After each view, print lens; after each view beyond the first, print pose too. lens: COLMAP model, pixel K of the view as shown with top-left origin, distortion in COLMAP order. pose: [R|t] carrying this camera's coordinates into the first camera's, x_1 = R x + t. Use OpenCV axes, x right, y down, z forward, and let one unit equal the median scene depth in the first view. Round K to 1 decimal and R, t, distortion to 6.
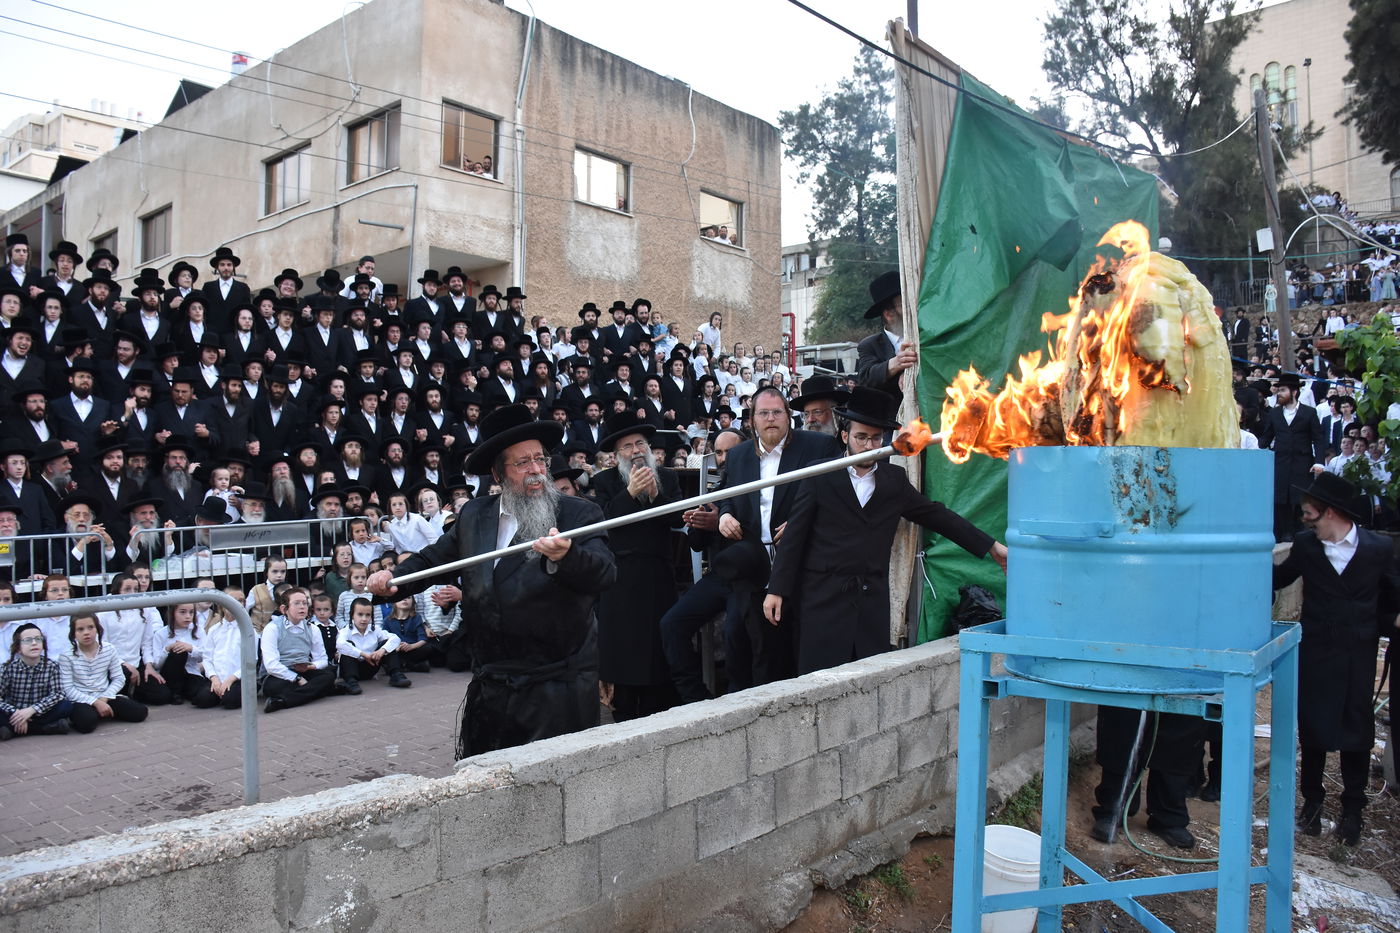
lens RADIAL K [[1079.4, 0, 693.1], [0, 1079.4, 482.6], [0, 0, 1]] dist [-0.160085, 0.105452]
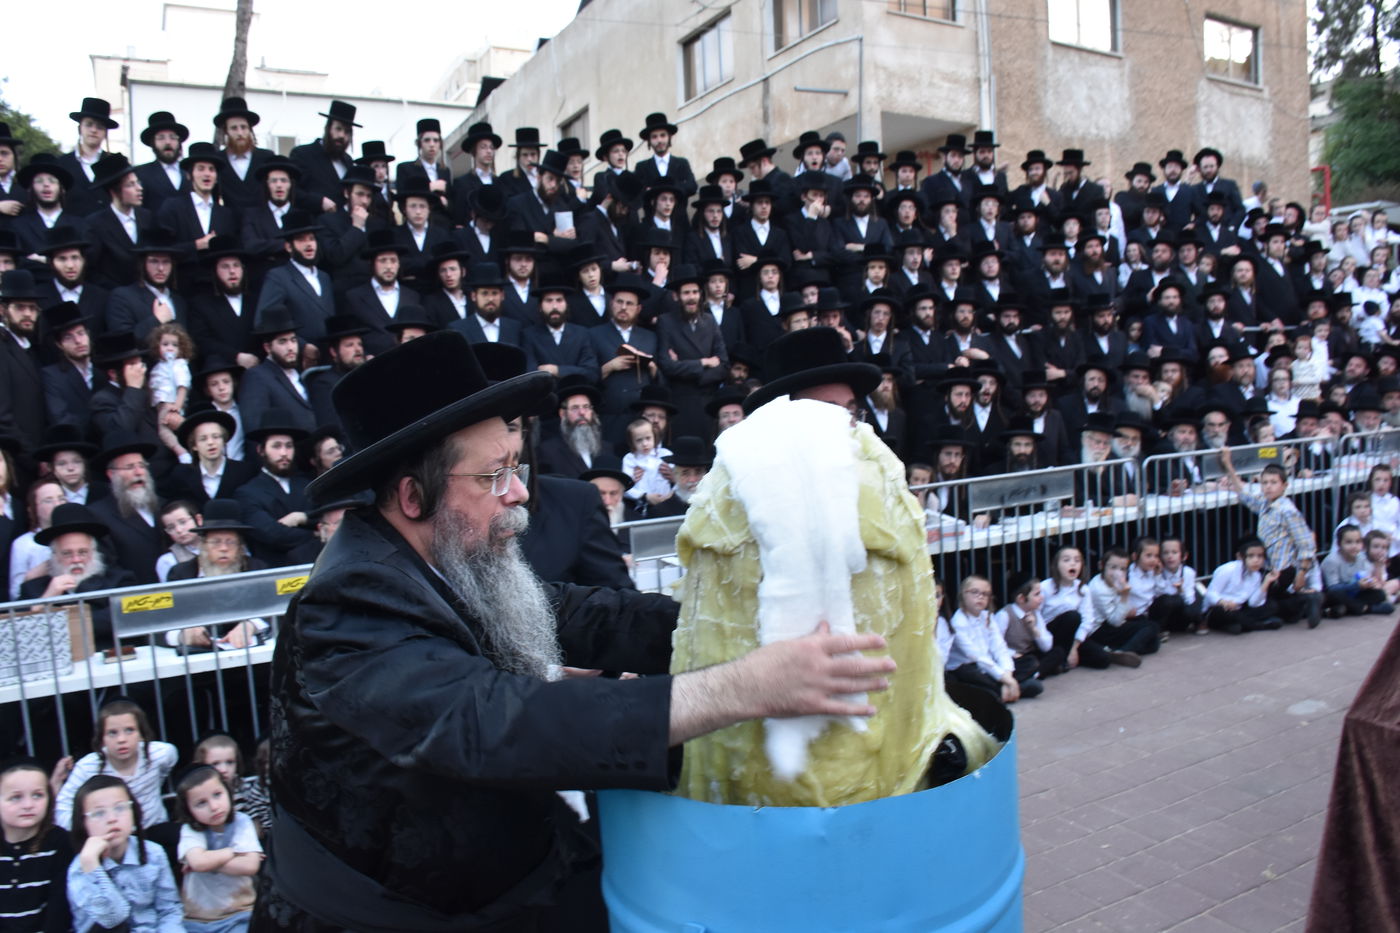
lens RADIAL K [[1068.7, 0, 679.3], [0, 1068.7, 476.0], [0, 0, 1]] dist [-0.160021, 0.097889]
pose [[0.920783, 0.000134, -0.390075, -0.071293], [0.034917, 0.995957, 0.082764, -0.014001], [0.388510, -0.089828, 0.917056, 0.163452]]
